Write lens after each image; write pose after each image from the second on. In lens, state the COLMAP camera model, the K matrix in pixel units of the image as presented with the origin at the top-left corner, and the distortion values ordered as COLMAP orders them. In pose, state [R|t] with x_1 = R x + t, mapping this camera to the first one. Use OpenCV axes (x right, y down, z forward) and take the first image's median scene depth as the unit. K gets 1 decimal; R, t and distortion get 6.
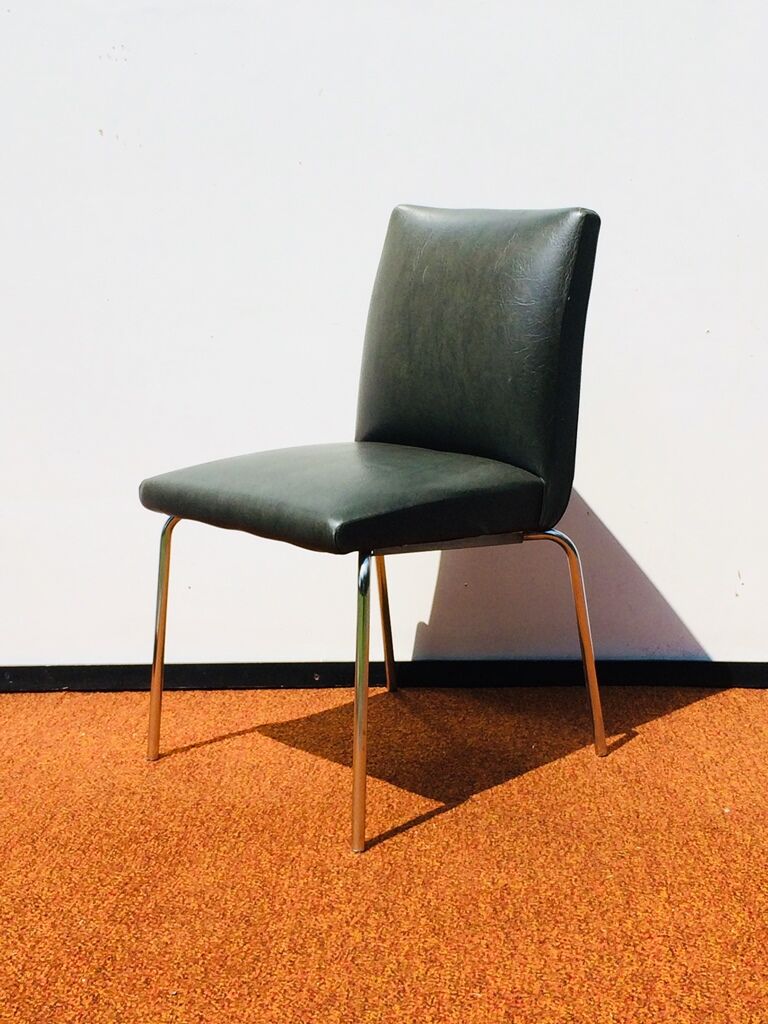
lens RADIAL K [[1571.6, 0, 386.8], [0, 1571.6, 518.9], [0, 0, 1]] dist [0.043722, 0.000000]
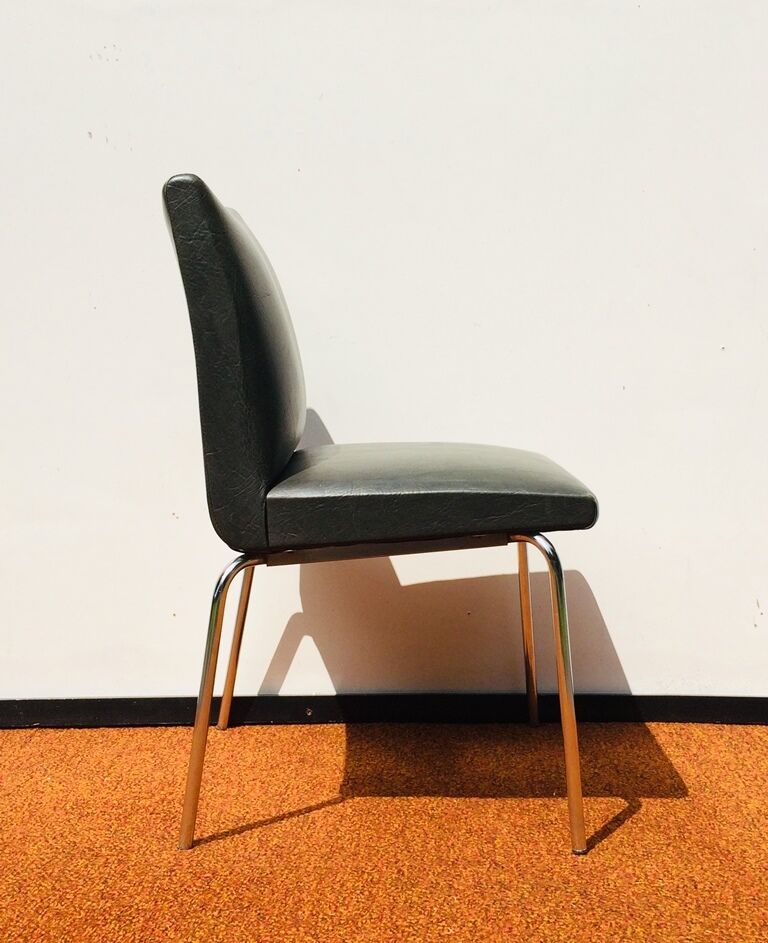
lens RADIAL K [[1234.2, 0, 383.4], [0, 1234.2, 454.1], [0, 0, 1]] dist [0.048633, 0.000000]
pose [[0.999624, 0.006848, 0.026546, -0.025244], [-0.004284, 0.995425, -0.095446, 0.021918], [-0.027078, 0.095297, 0.995081, 0.304492]]
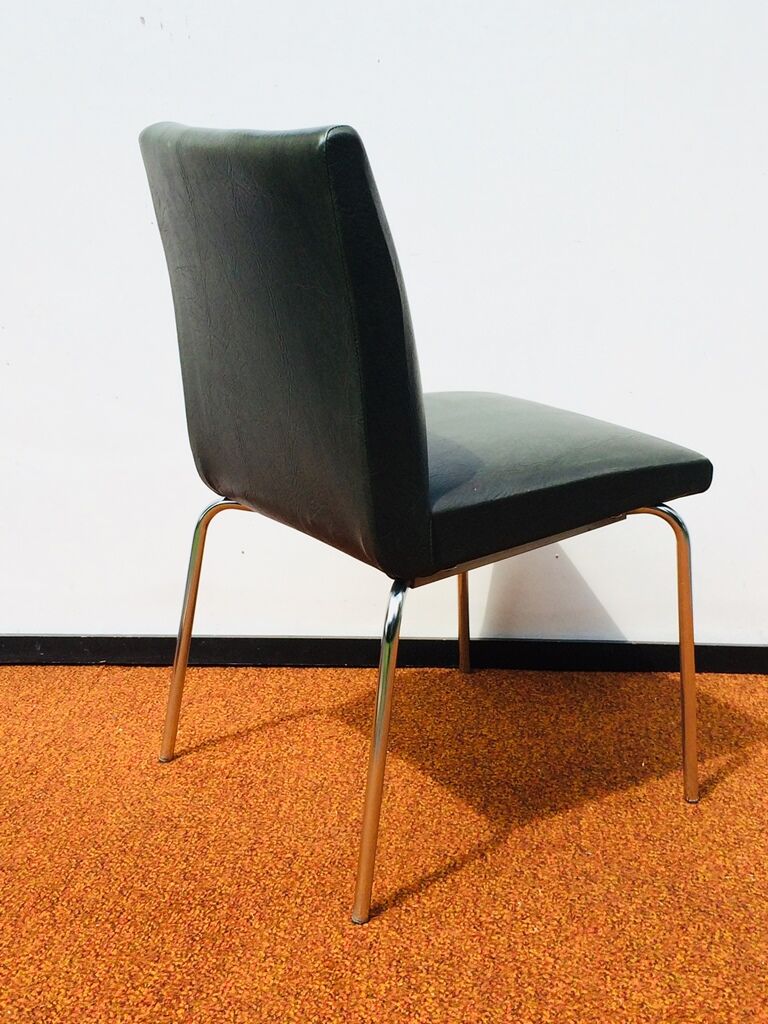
lens RADIAL K [[1379.7, 0, 382.0], [0, 1379.7, 504.6], [0, 0, 1]] dist [0.060803, 0.000000]
pose [[0.999620, 0.019570, -0.019414, -0.039327], [-0.017709, 0.995624, 0.091754, -0.066436], [0.021124, -0.091375, 0.995592, 0.278014]]
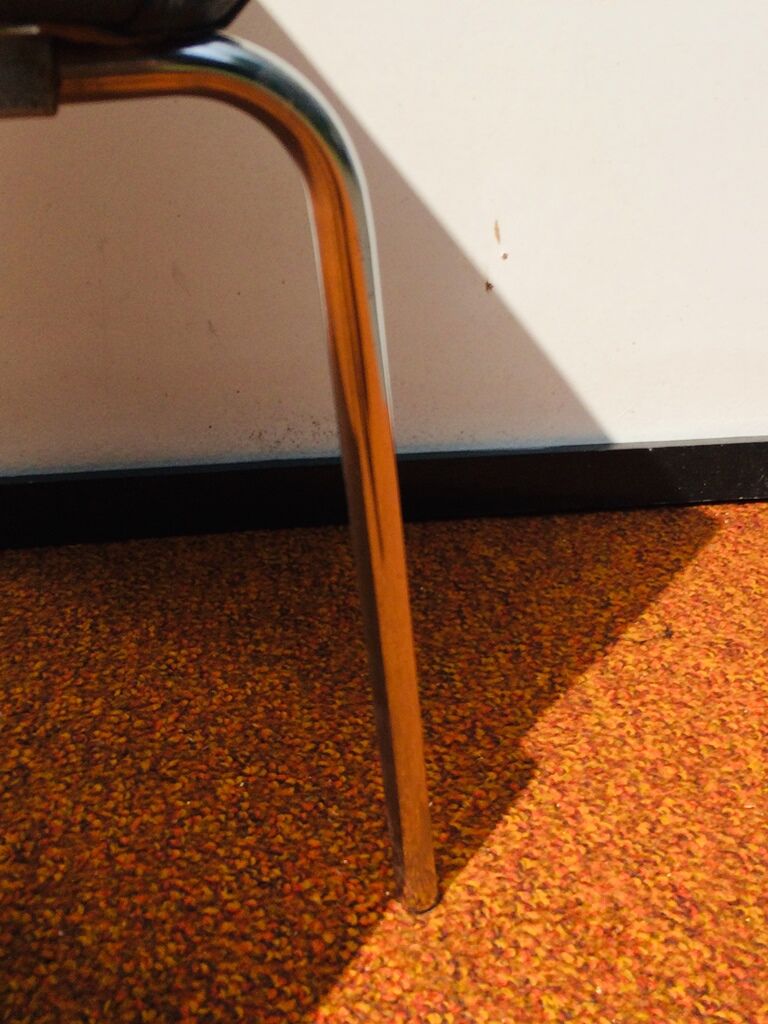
lens RADIAL K [[1223.5, 0, 381.1], [0, 1223.5, 516.9], [0, 0, 1]] dist [0.061540, 0.000000]
pose [[0.972496, -0.072710, 0.221280, 0.151646], [0.007843, 0.959711, 0.280878, 0.022090], [-0.232788, -0.271418, 0.933886, 0.850139]]
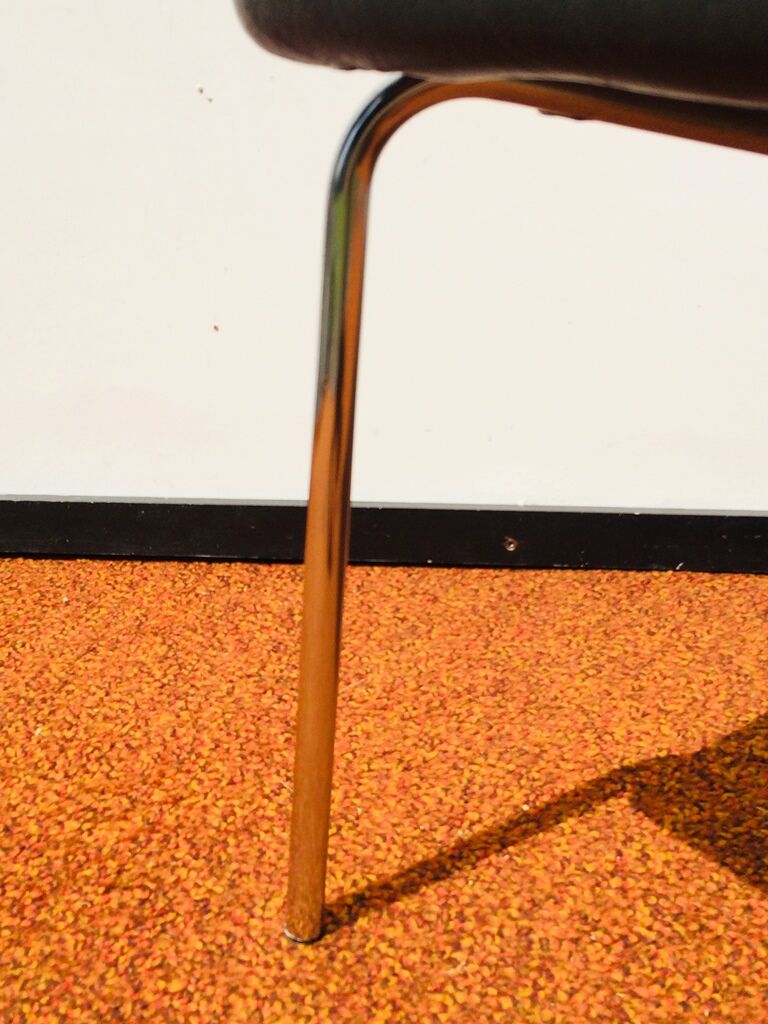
lens RADIAL K [[1223.5, 0, 382.7], [0, 1223.5, 511.2], [0, 0, 1]] dist [0.061540, 0.000000]
pose [[0.994679, 0.031713, -0.098019, -0.056052], [-0.008574, 0.973625, 0.227992, 0.019202], [0.102664, -0.225939, 0.968717, 0.807331]]
